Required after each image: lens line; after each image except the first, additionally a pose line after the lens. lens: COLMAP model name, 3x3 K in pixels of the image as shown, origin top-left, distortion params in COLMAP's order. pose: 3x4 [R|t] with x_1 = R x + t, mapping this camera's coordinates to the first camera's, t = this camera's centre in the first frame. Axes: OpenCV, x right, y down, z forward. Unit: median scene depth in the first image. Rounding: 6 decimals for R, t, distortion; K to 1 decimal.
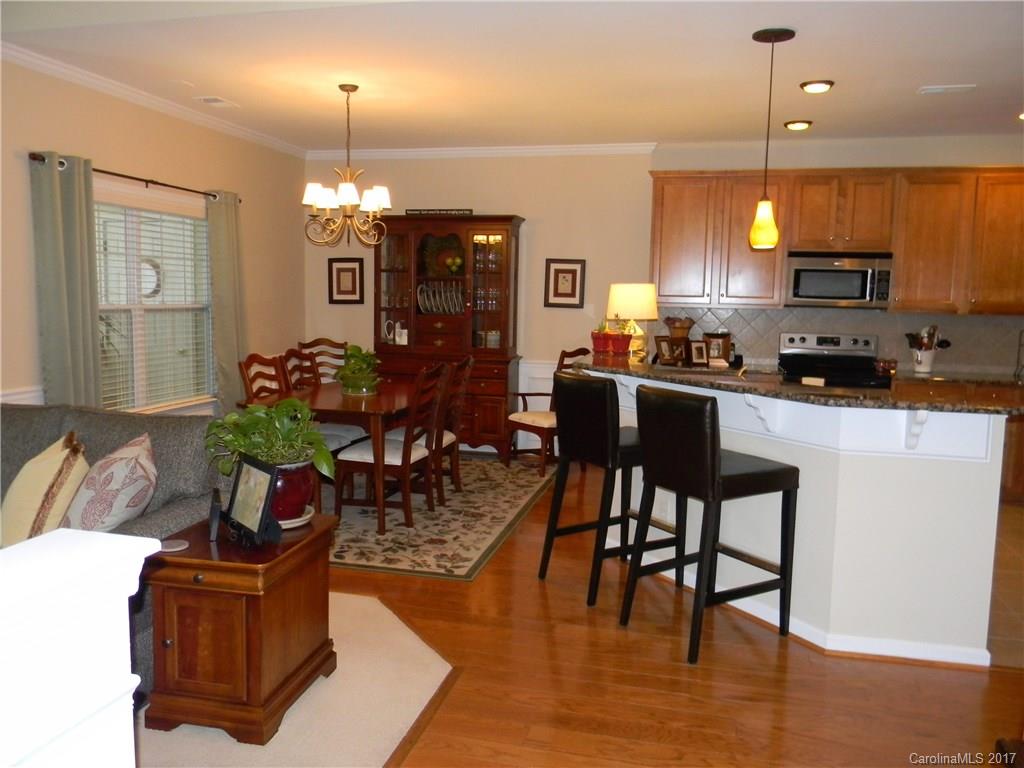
lens RADIAL K [[831.2, 0, 495.1], [0, 831.2, 379.4], [0, 0, 1]] dist [0.003979, -0.011638]
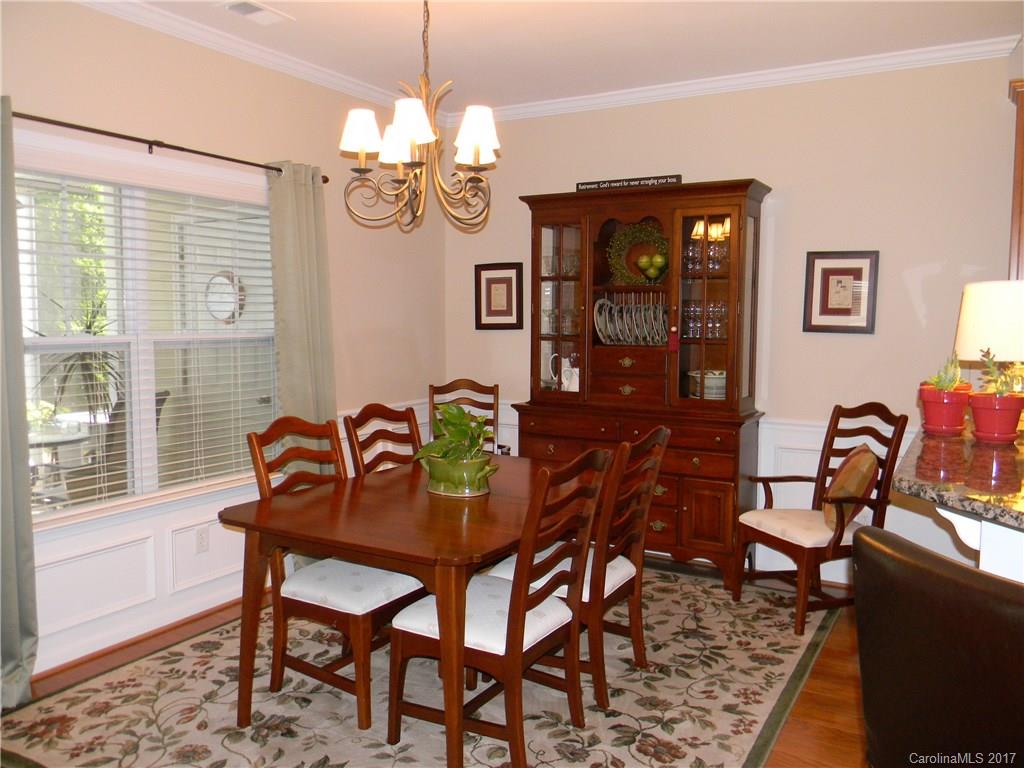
lens RADIAL K [[831.2, 0, 495.1], [0, 831.2, 379.4], [0, 0, 1]] dist [0.003979, -0.011638]
pose [[0.959928, 0.007909, -0.280136, 0.014222], [-0.015412, 0.999579, -0.024590, -0.035638], [0.279824, 0.027922, 0.959645, 0.371769]]
